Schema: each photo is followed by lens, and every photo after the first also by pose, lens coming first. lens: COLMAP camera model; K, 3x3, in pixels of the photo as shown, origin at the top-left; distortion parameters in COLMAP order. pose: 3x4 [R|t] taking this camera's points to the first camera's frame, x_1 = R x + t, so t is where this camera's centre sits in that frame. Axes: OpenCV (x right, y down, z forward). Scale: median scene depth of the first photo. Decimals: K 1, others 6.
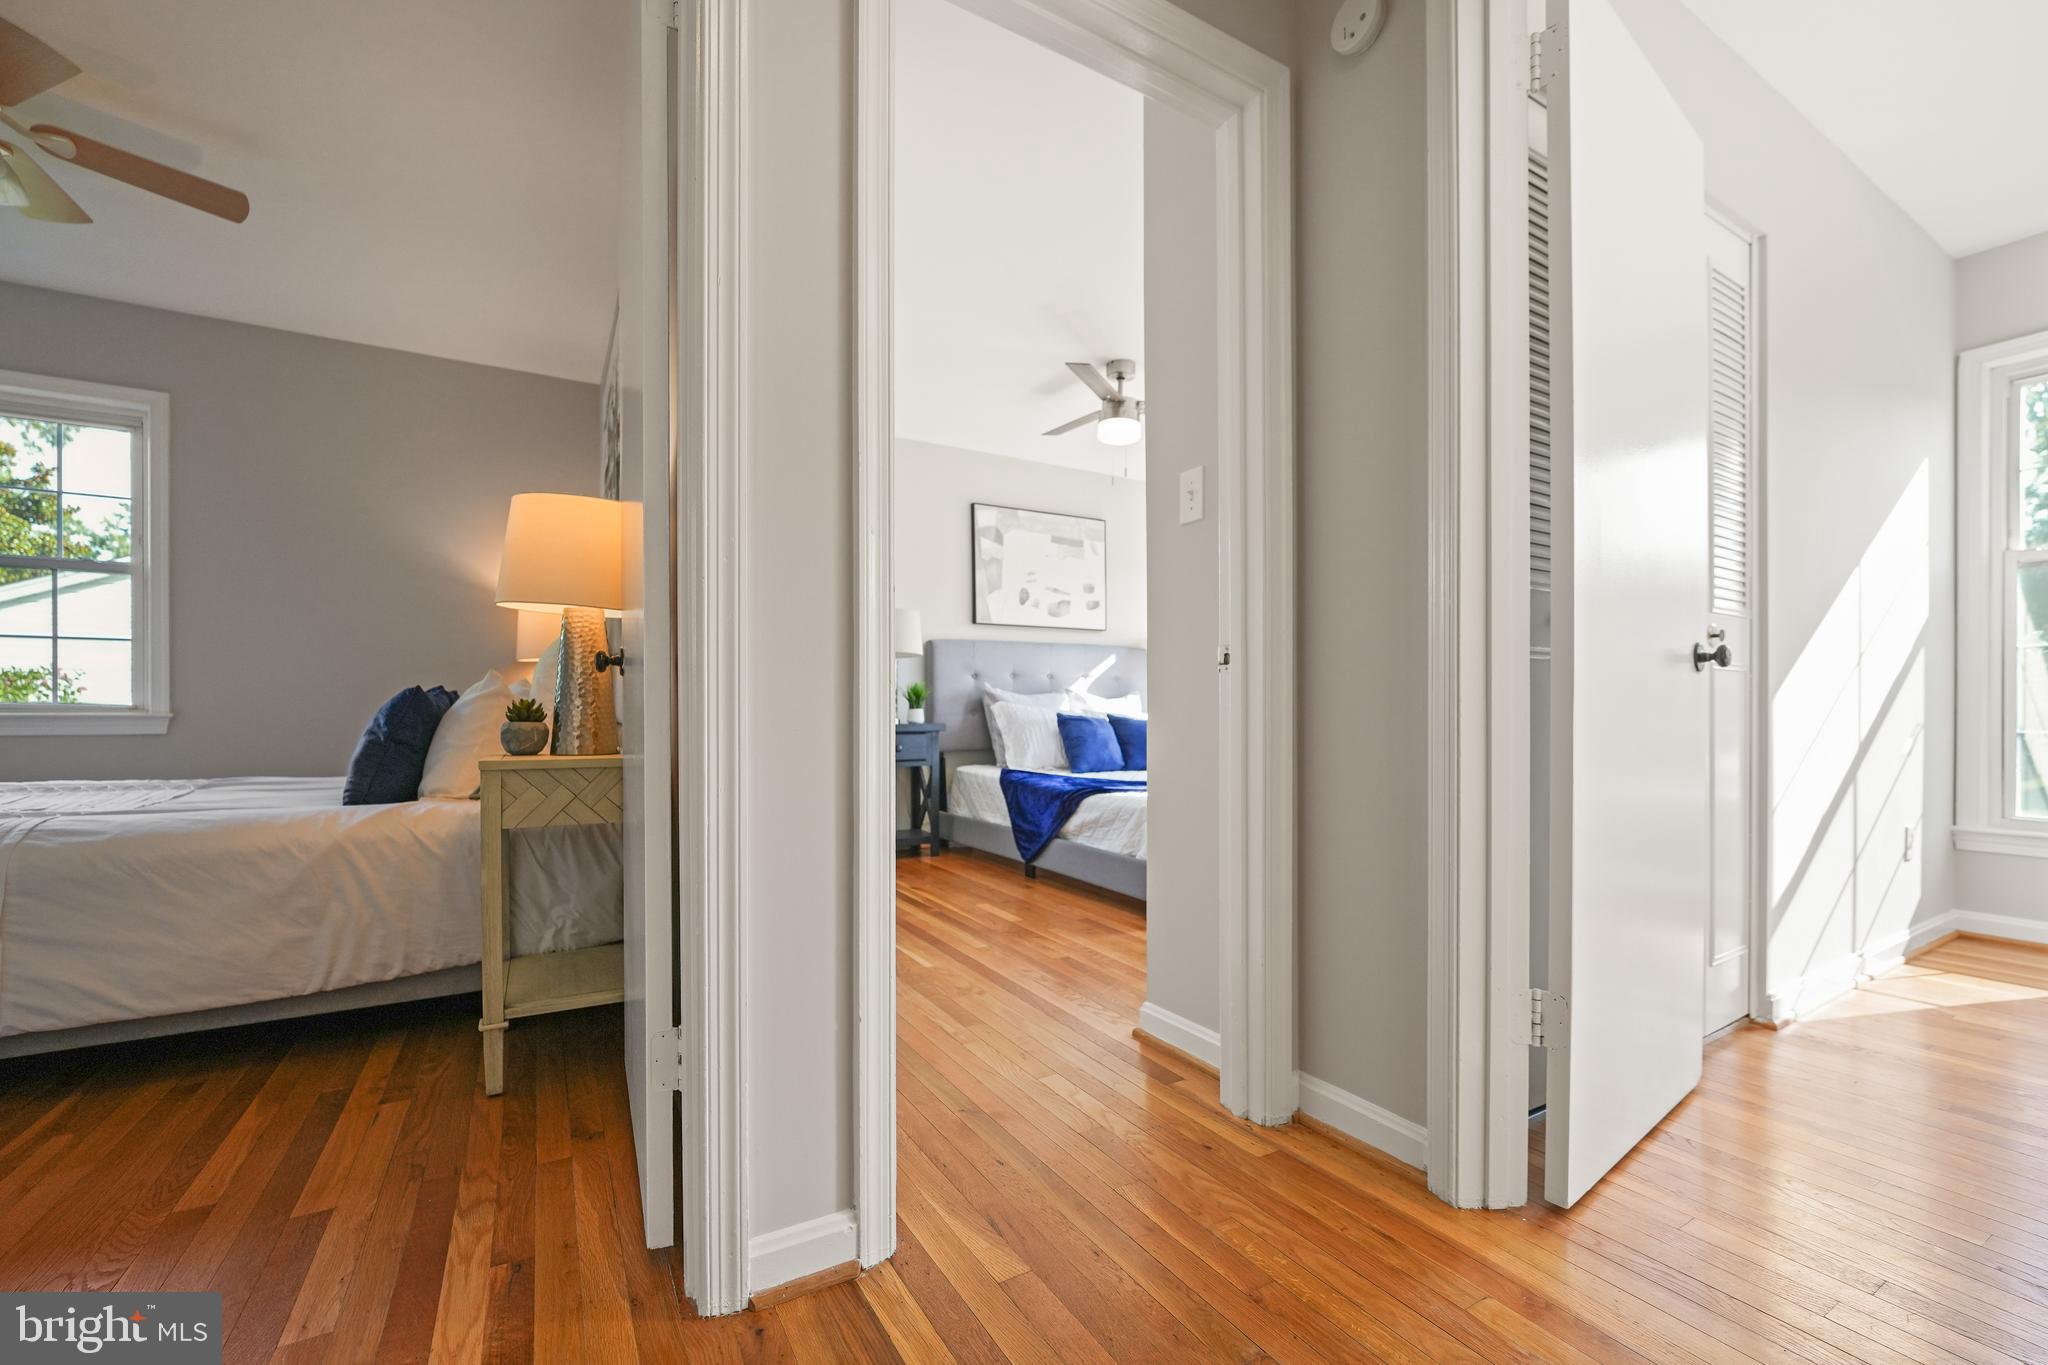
lens RADIAL K [[852.6, 0, 1038.1], [0, 852.6, 718.2], [0, 0, 1]] dist [-0.018107, 0.005846]
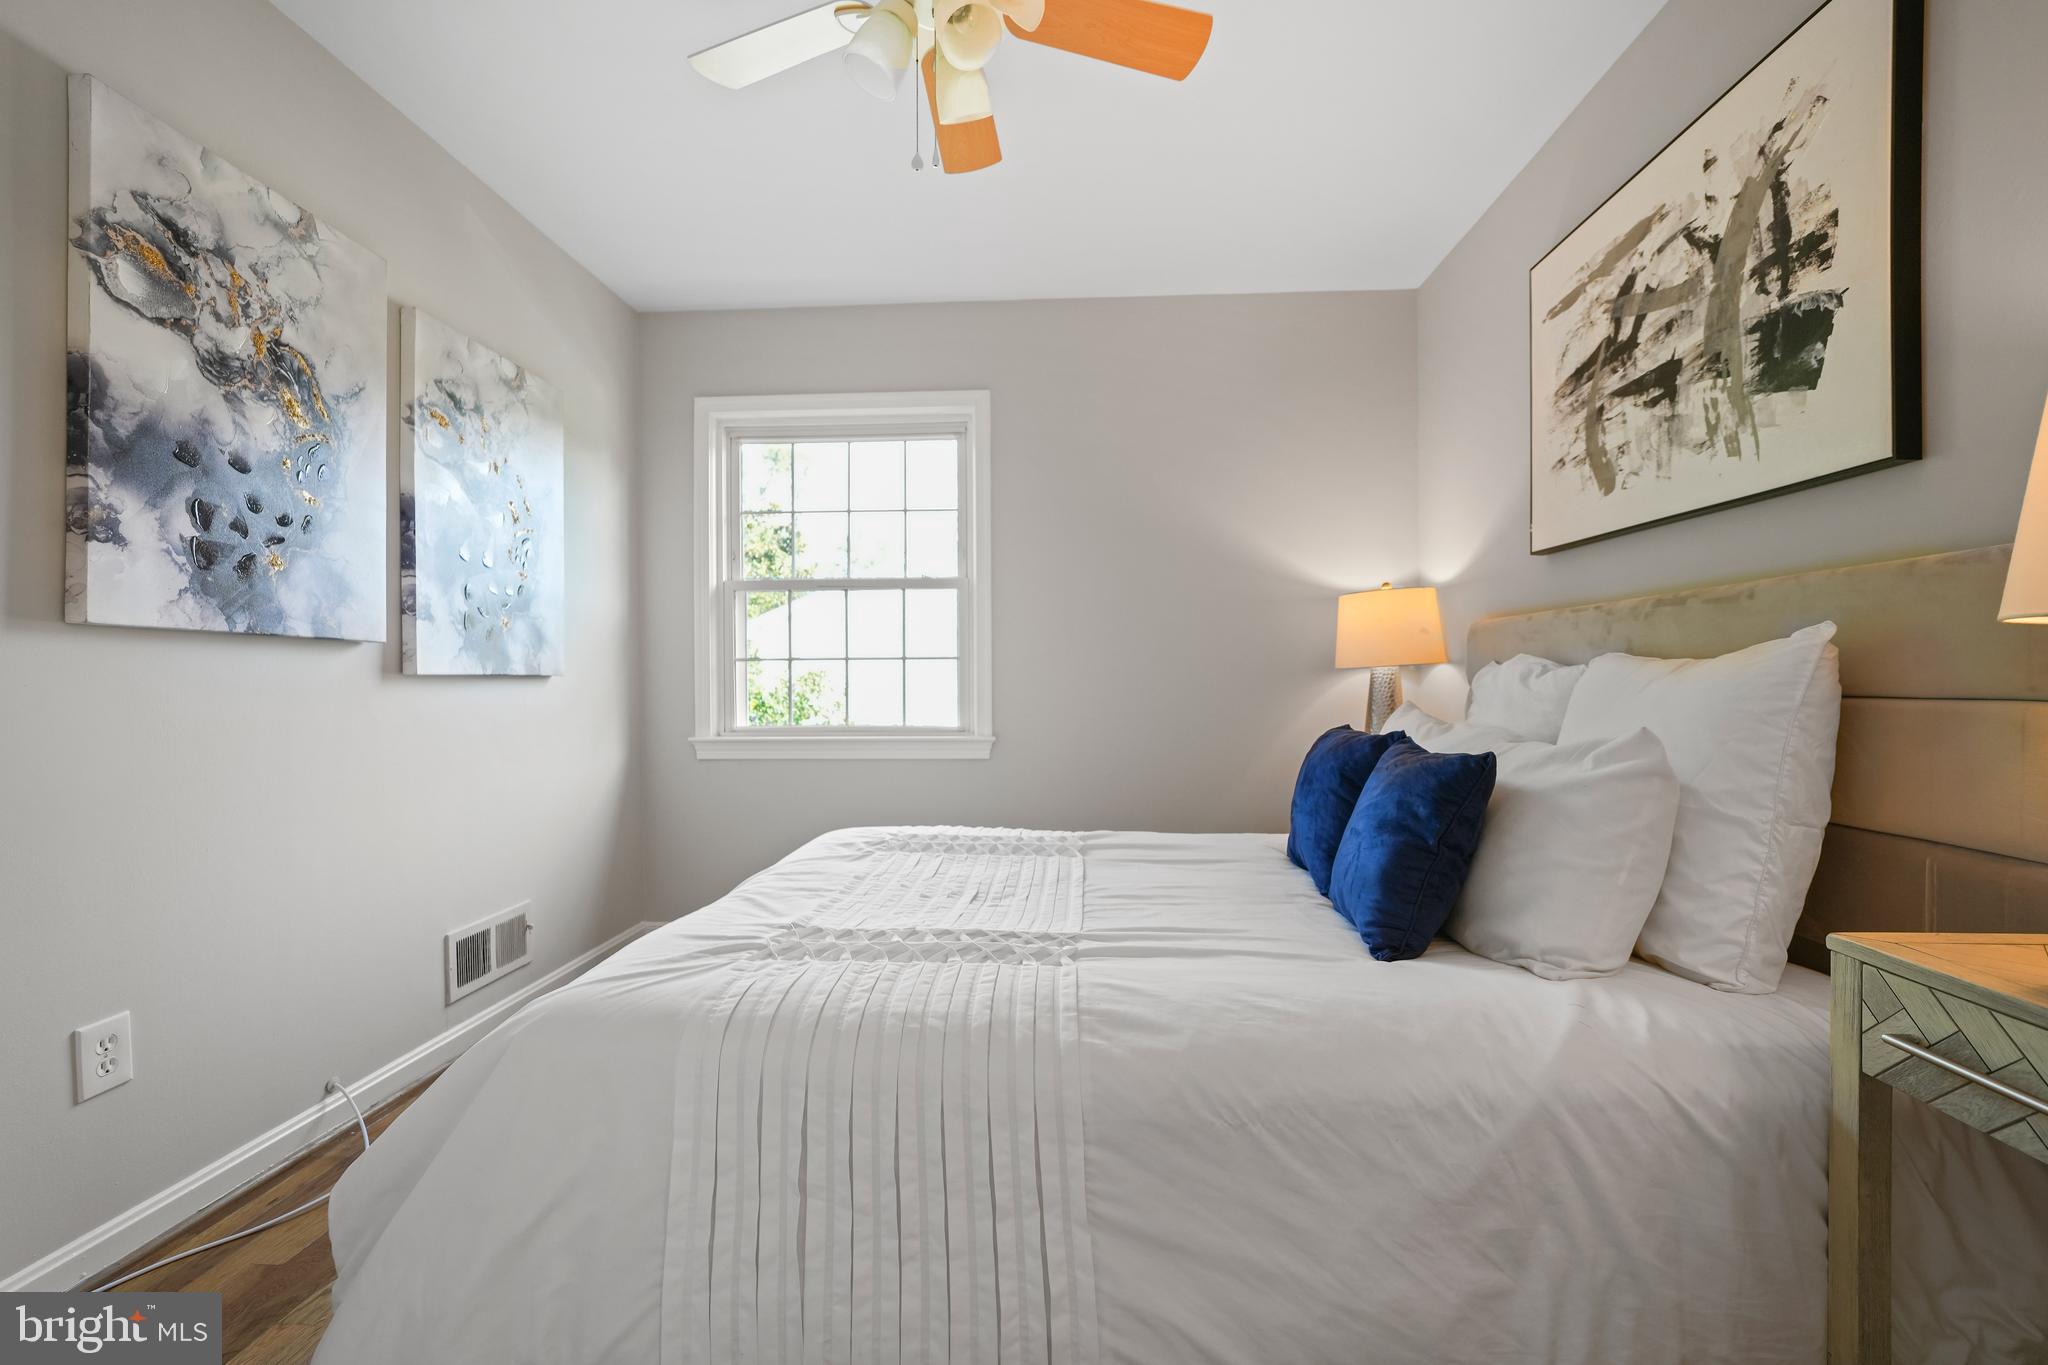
lens RADIAL K [[839.7, 0, 1042.8], [0, 839.7, 685.0], [0, 0, 1]] dist [0.000032, 0.000440]
pose [[0.843482, -0.004535, -0.537138, -0.792888], [0.004337, 0.999989, -0.001633, -0.099036], [0.537139, -0.000952, 0.843493, 0.409371]]
